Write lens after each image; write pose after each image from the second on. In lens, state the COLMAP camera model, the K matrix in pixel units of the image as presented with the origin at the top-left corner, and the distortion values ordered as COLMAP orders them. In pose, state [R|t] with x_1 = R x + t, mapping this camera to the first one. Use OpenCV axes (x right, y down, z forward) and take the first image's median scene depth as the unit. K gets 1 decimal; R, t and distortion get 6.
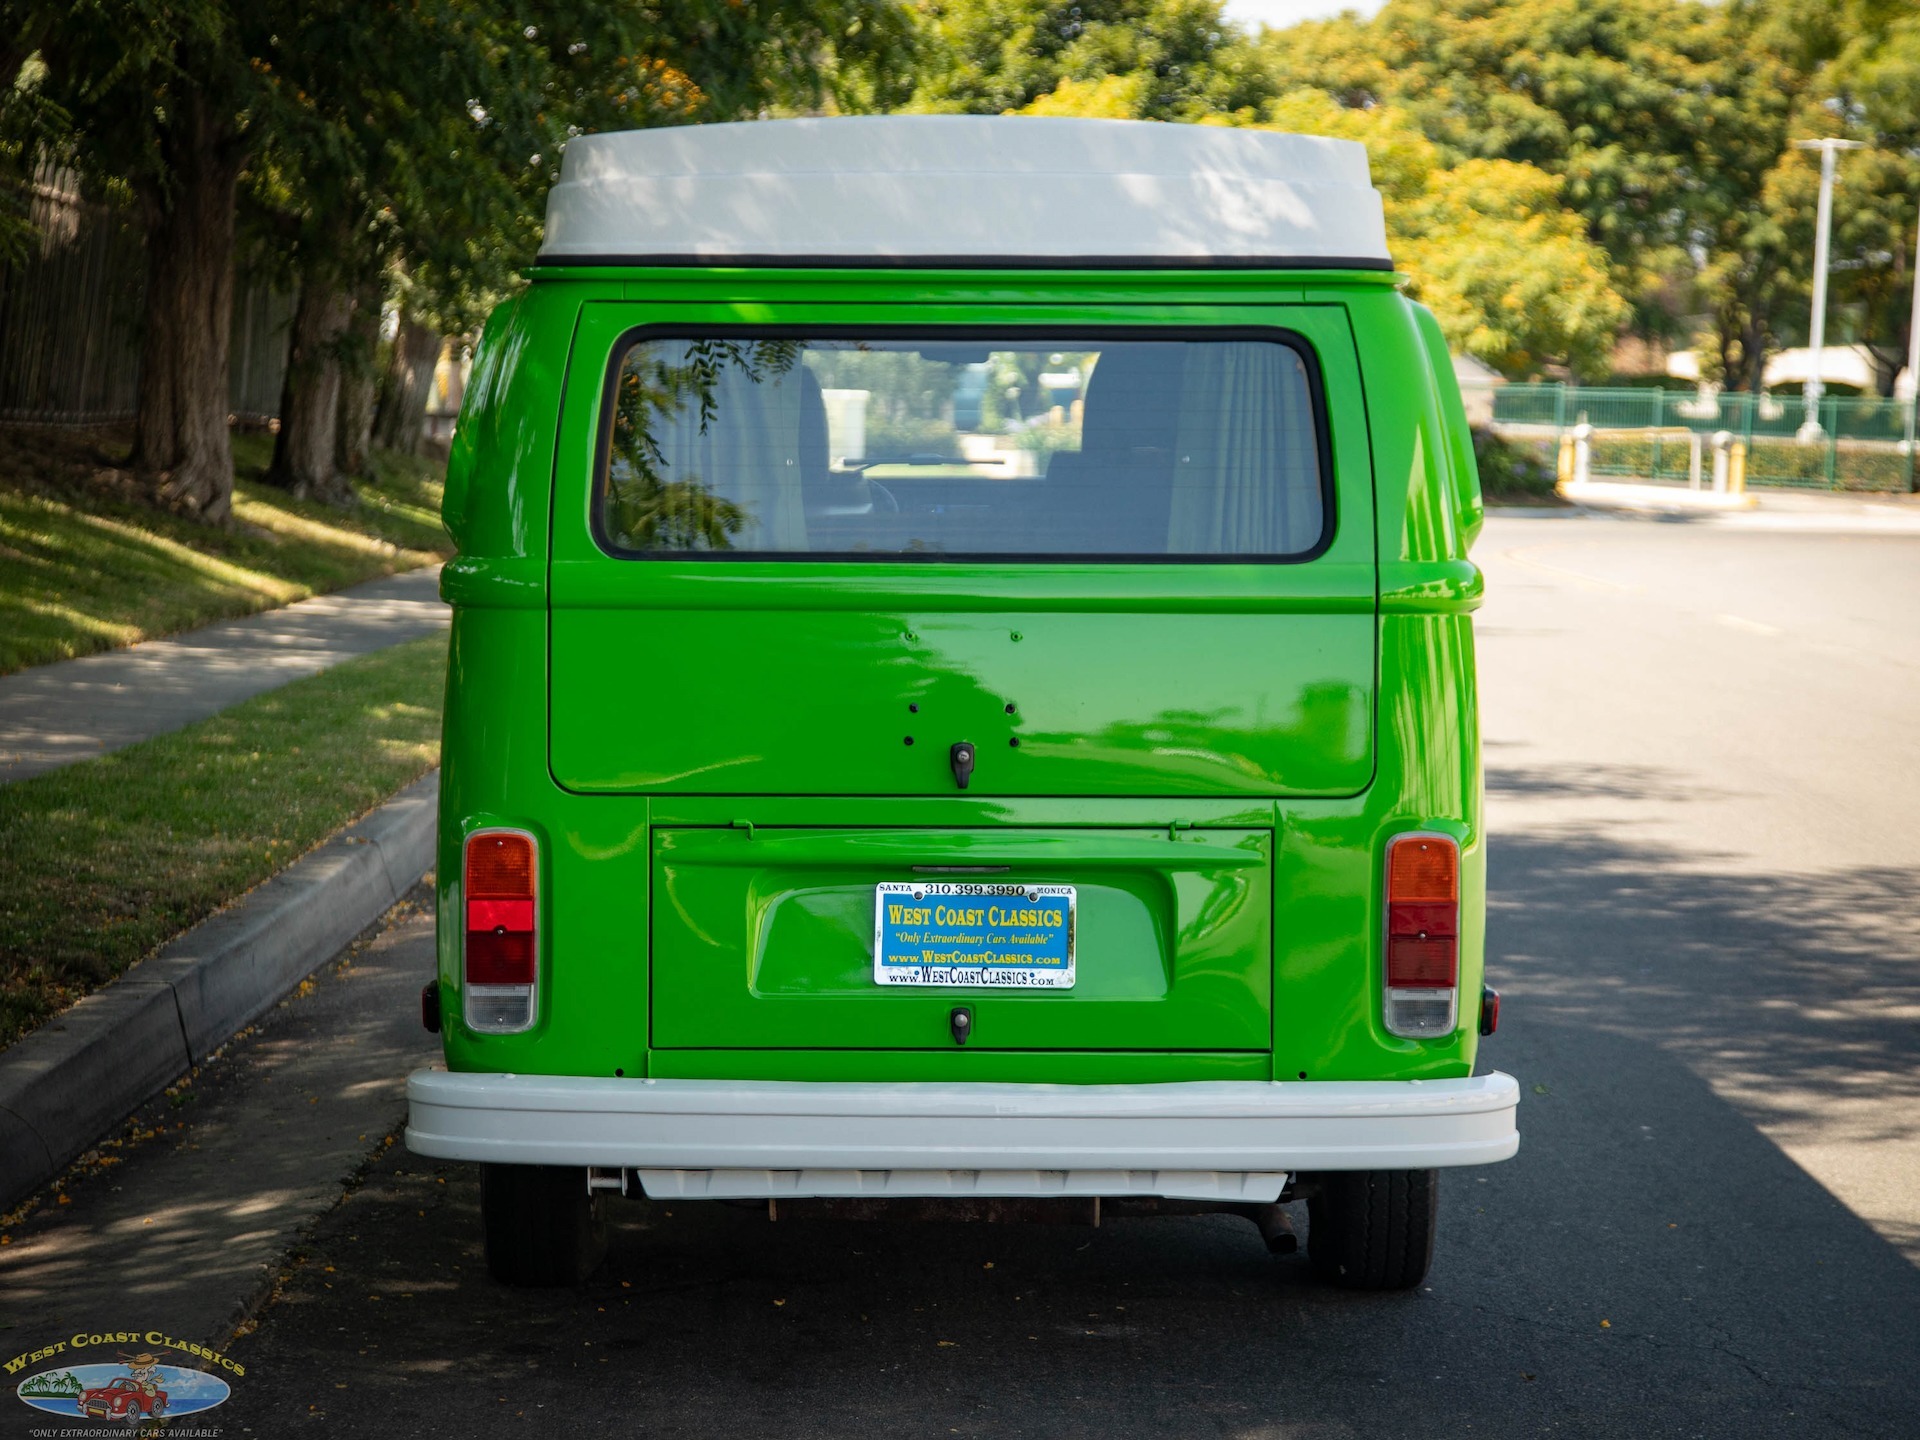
lens RADIAL K [[4185.6, 0, 961.3], [0, 4185.6, 724.7], [0, 0, 1]] dist [0.296784, 0.305690]
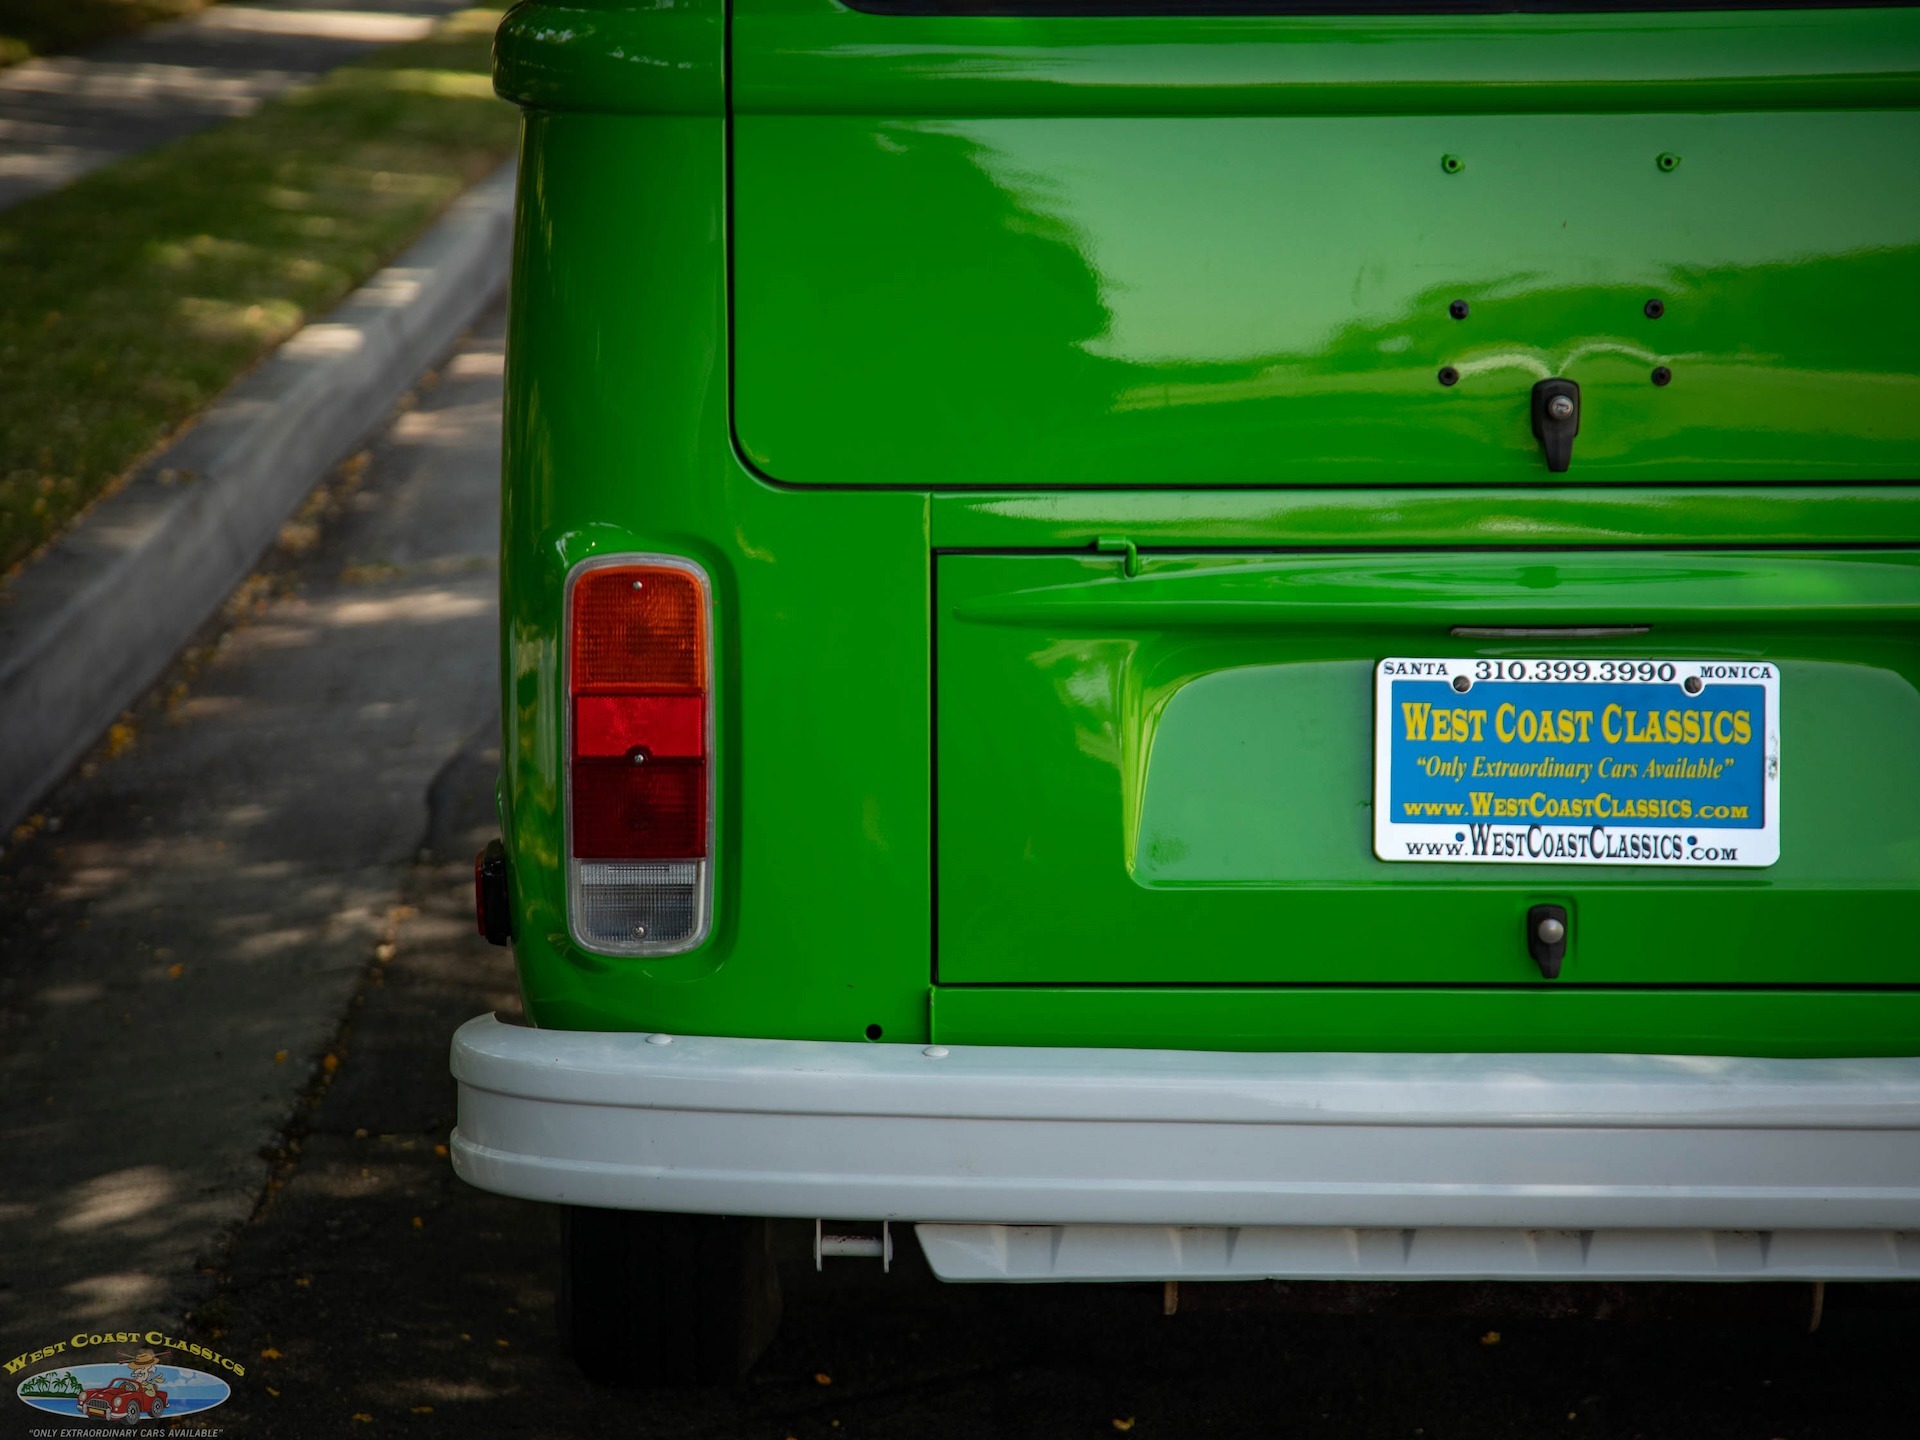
lens RADIAL K [[5938.2, 0, 958.5], [0, 5938.2, 727.9], [0, 0, 1]] dist [0.640512, -0.081649]
pose [[0.999977, -0.005534, 0.003997, -0.073769], [0.005193, 0.996724, 0.080714, -0.012263], [-0.004431, -0.080692, 0.996729, 0.283135]]
